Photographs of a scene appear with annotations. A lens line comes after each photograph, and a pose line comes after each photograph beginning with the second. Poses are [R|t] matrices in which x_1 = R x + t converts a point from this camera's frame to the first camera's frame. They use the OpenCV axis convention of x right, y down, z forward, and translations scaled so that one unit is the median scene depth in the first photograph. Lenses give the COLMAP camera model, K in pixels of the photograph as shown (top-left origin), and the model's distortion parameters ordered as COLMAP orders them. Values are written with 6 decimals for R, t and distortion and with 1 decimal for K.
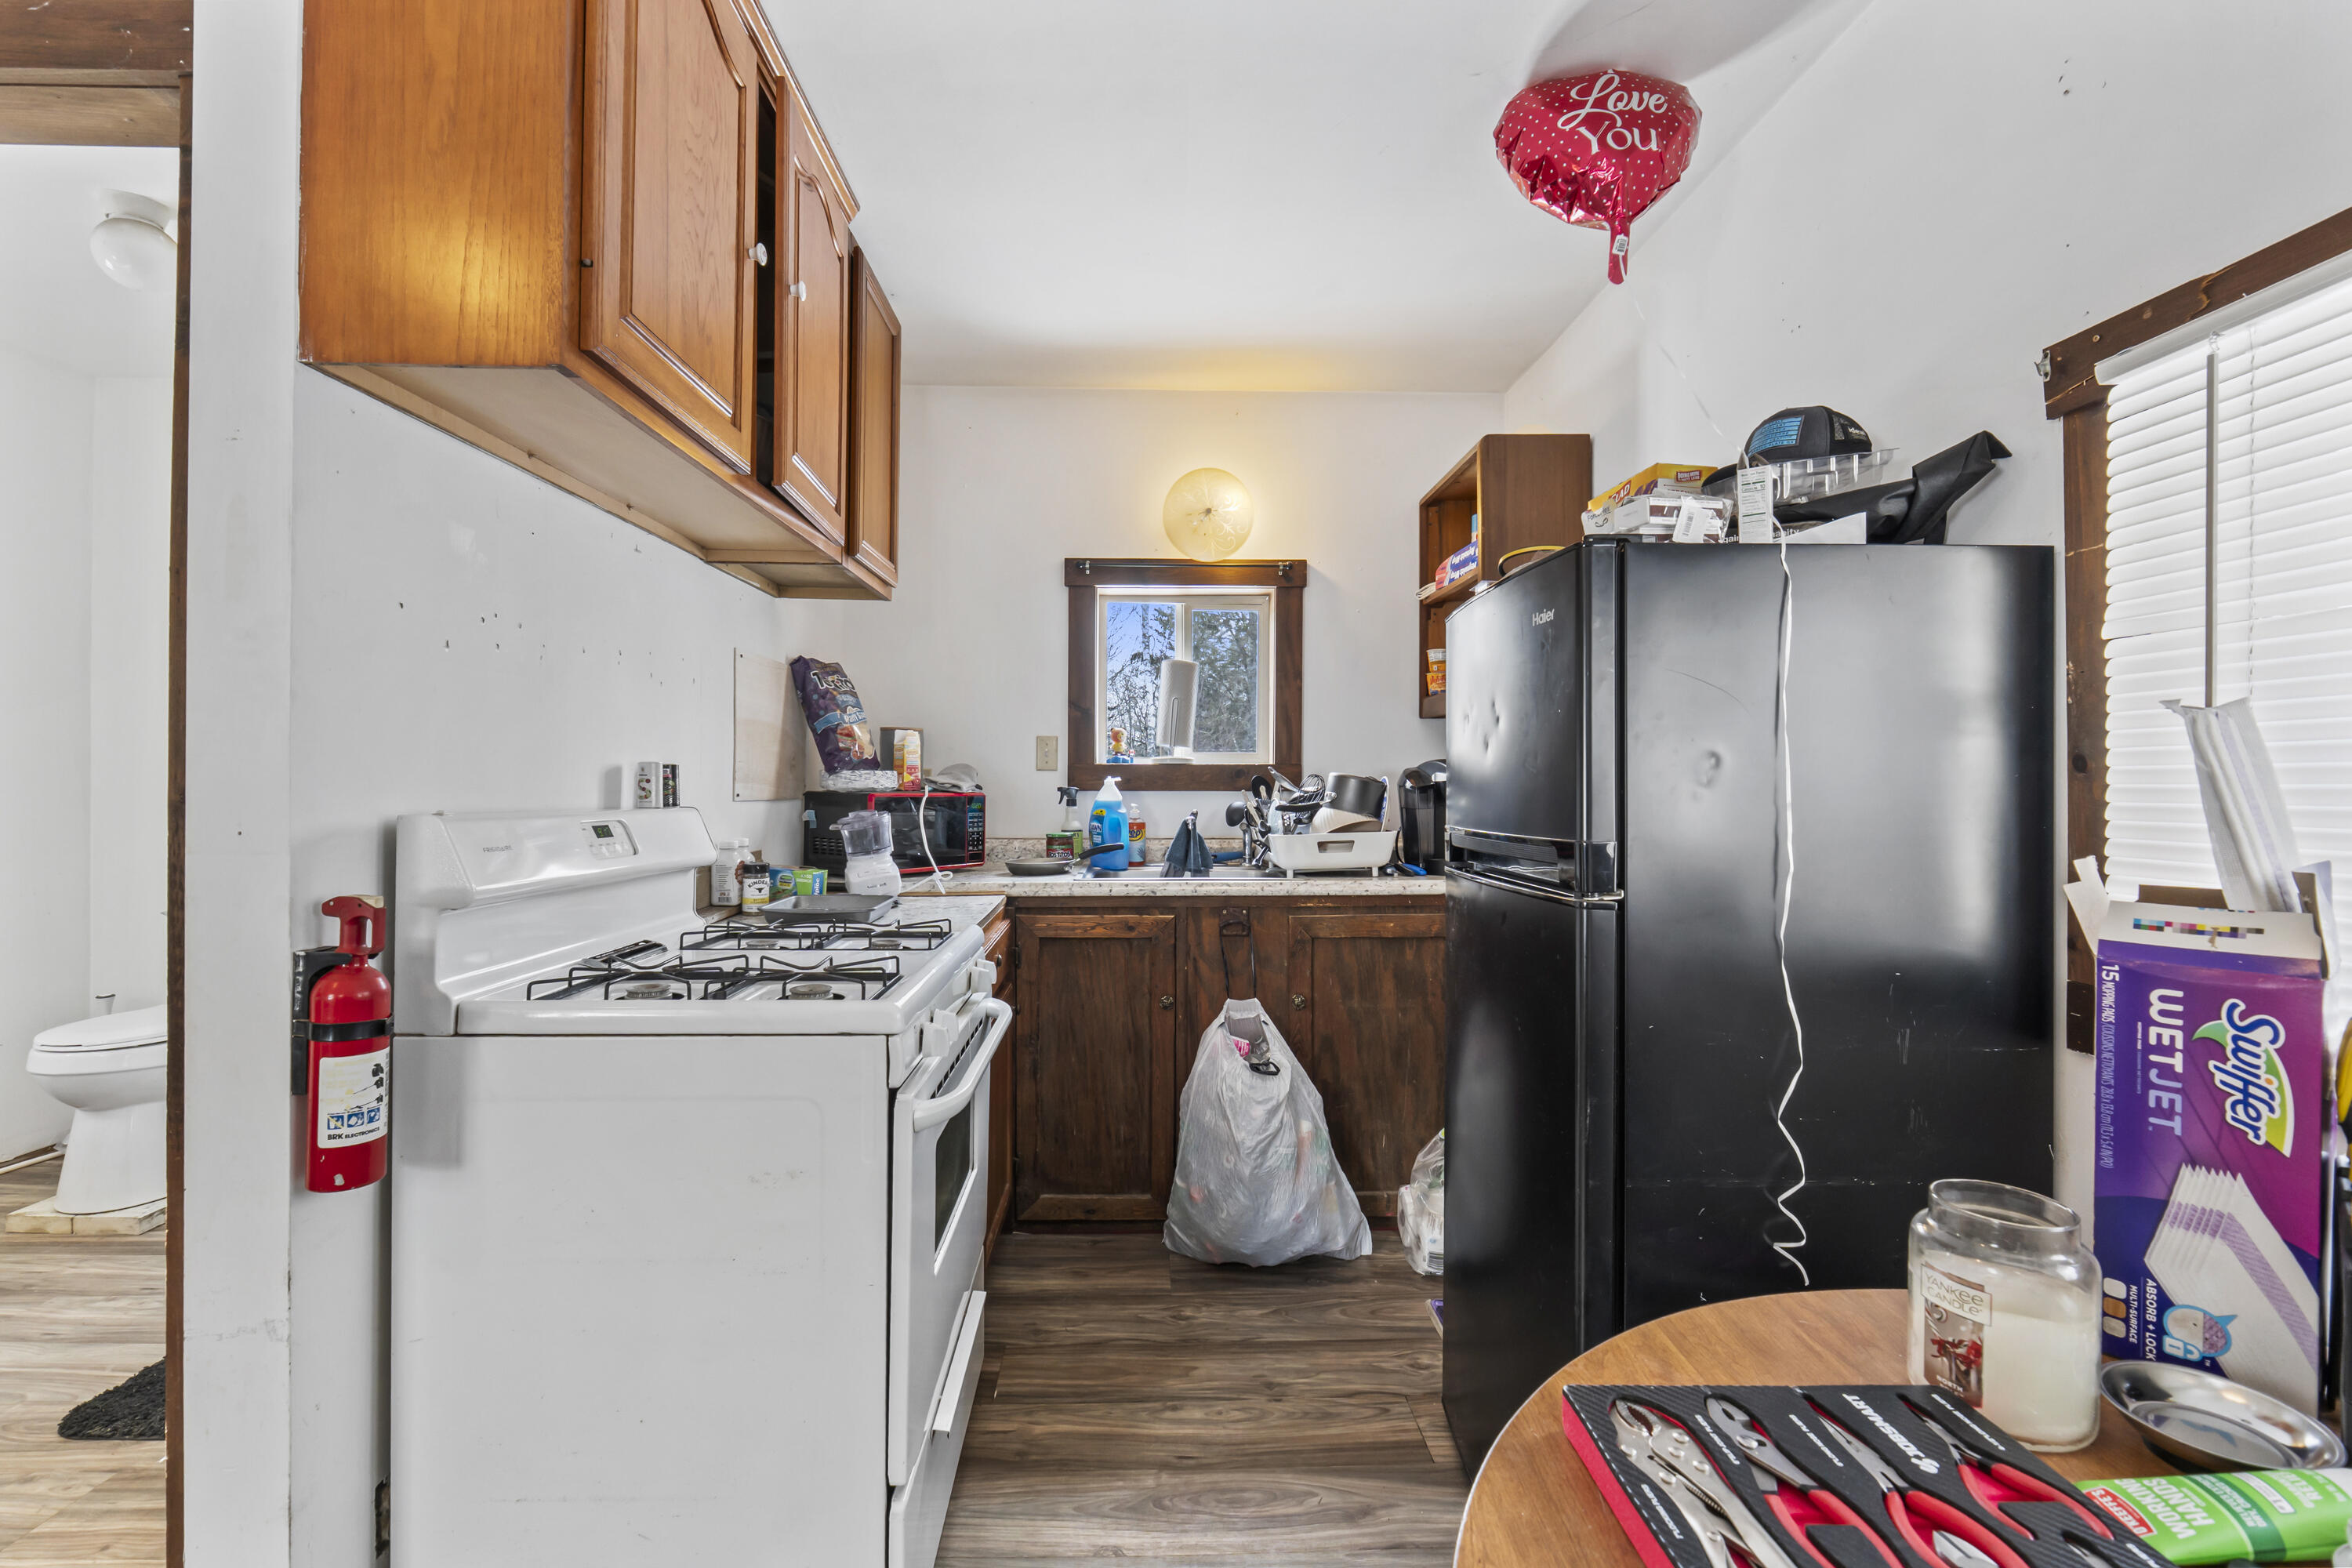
lens RADIAL K [[990.7, 0, 1153.4], [0, 990.7, 783.2], [0, 0, 1]] dist [-0.003350, -0.000334]
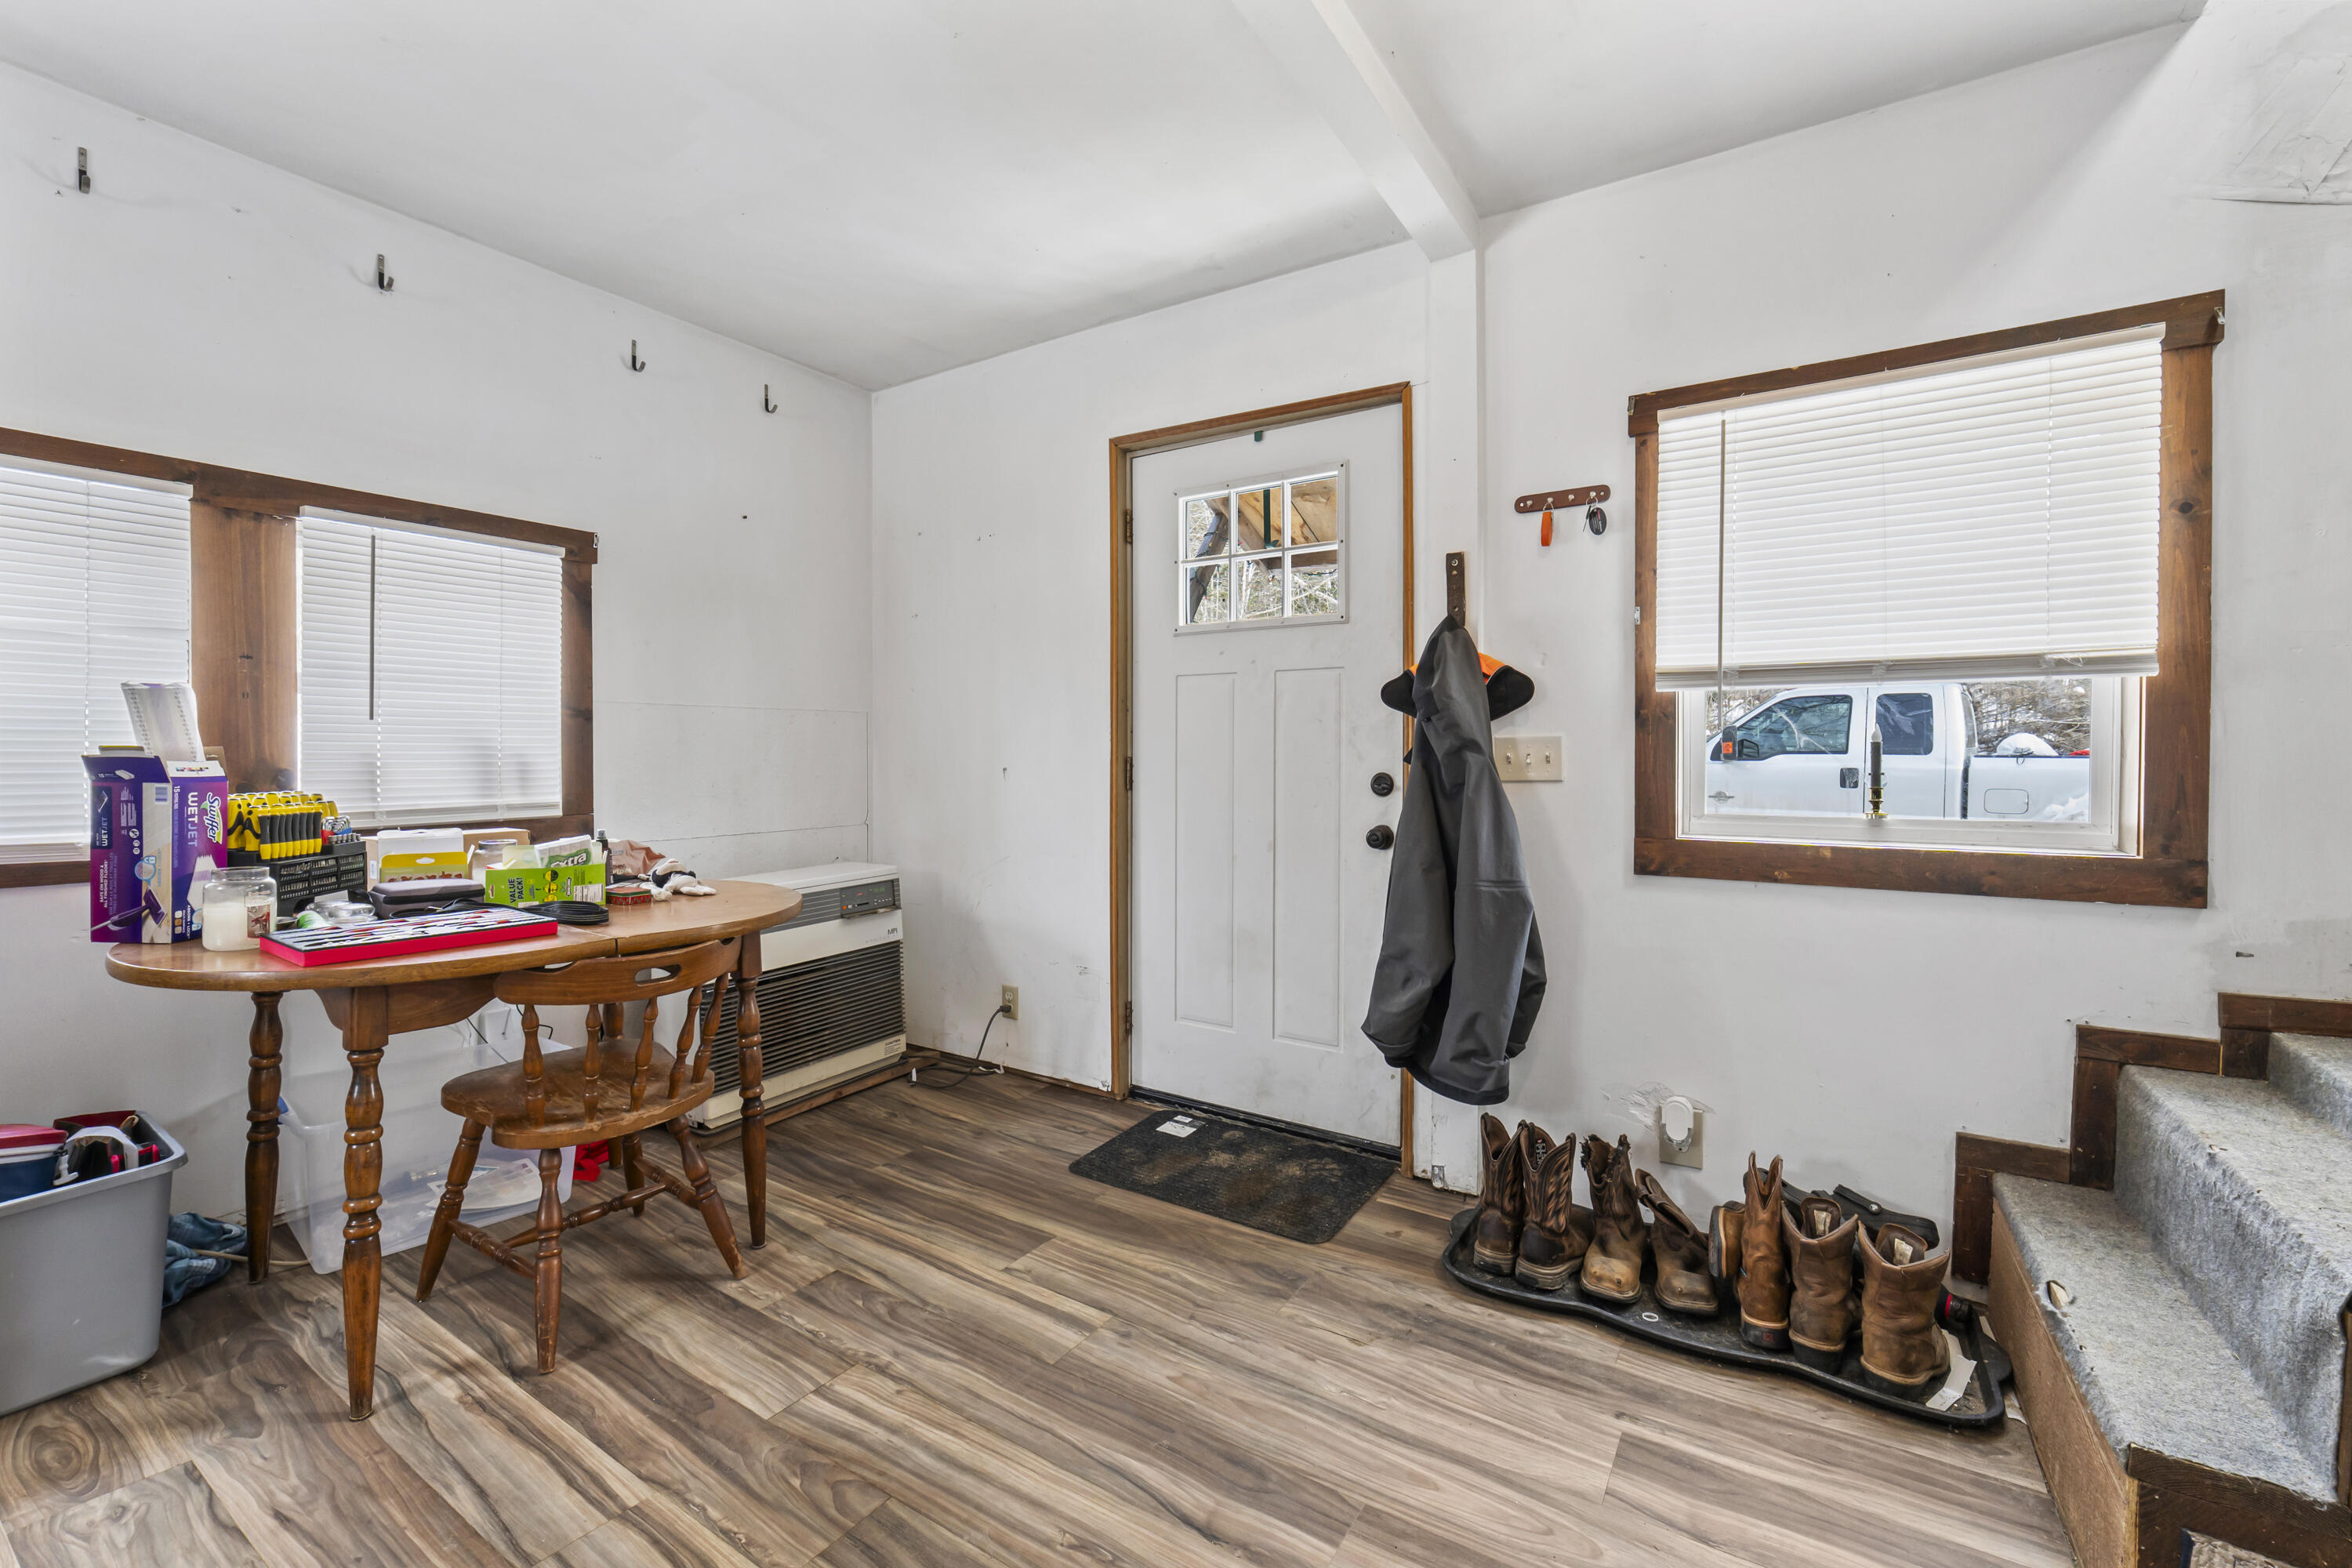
lens RADIAL K [[982.8, 0, 1160.7], [0, 982.8, 776.2], [0, 0, 1]] dist [-0.009716, 0.000245]
pose [[-0.830298, -0.017182, 0.557055, -0.687906], [-0.008759, 0.999804, 0.017782, 0.025561], [-0.557252, 0.009885, -0.830285, 0.458975]]
